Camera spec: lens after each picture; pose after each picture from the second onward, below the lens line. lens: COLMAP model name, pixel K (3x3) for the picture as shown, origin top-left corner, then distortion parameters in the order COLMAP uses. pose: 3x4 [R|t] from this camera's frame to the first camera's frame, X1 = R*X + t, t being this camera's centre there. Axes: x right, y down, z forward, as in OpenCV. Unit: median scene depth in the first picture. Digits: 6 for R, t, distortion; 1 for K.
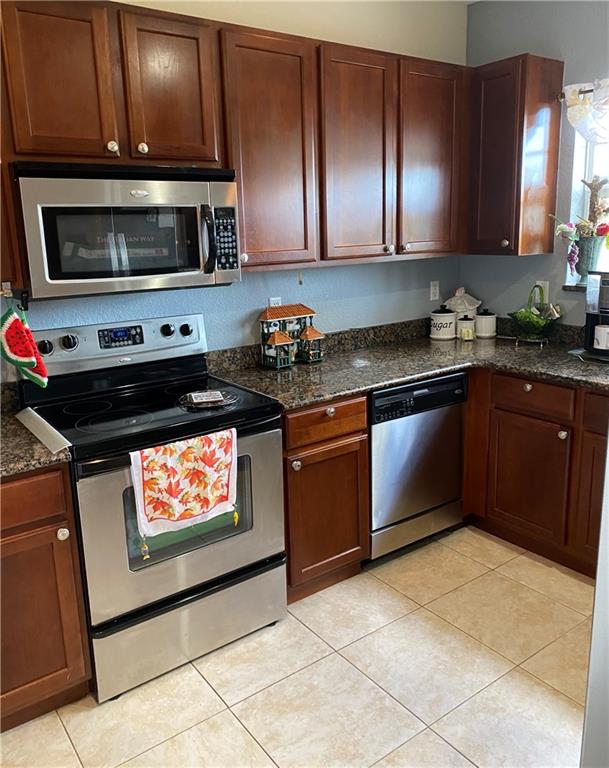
lens RADIAL K [[628.8, 0, 304.8], [0, 628.8, 382.6], [0, 0, 1]] dist [0.001327, 0.000054]
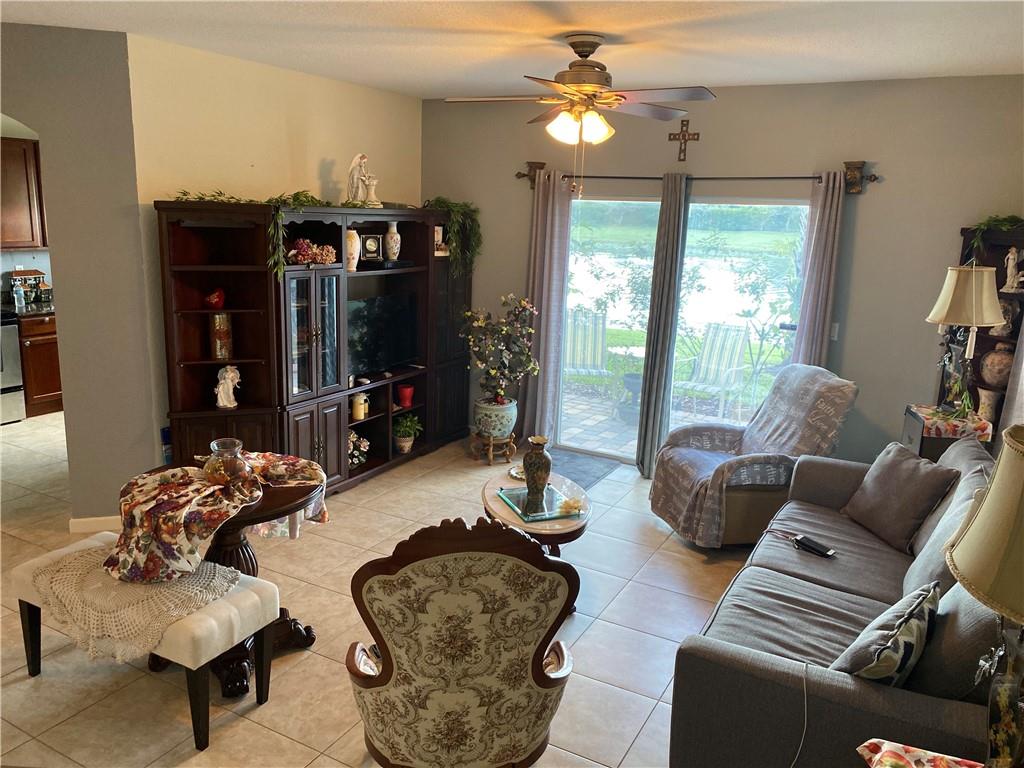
lens RADIAL K [[781.9, 0, 512.5], [0, 781.9, 383.9], [0, 0, 1]] dist [-0.006496, -0.002924]
pose [[0.899694, -0.034571, 0.435151, 0.244333], [0.036270, 0.999332, 0.004403, 0.247327], [-0.435013, 0.011821, 0.900347, -1.634780]]
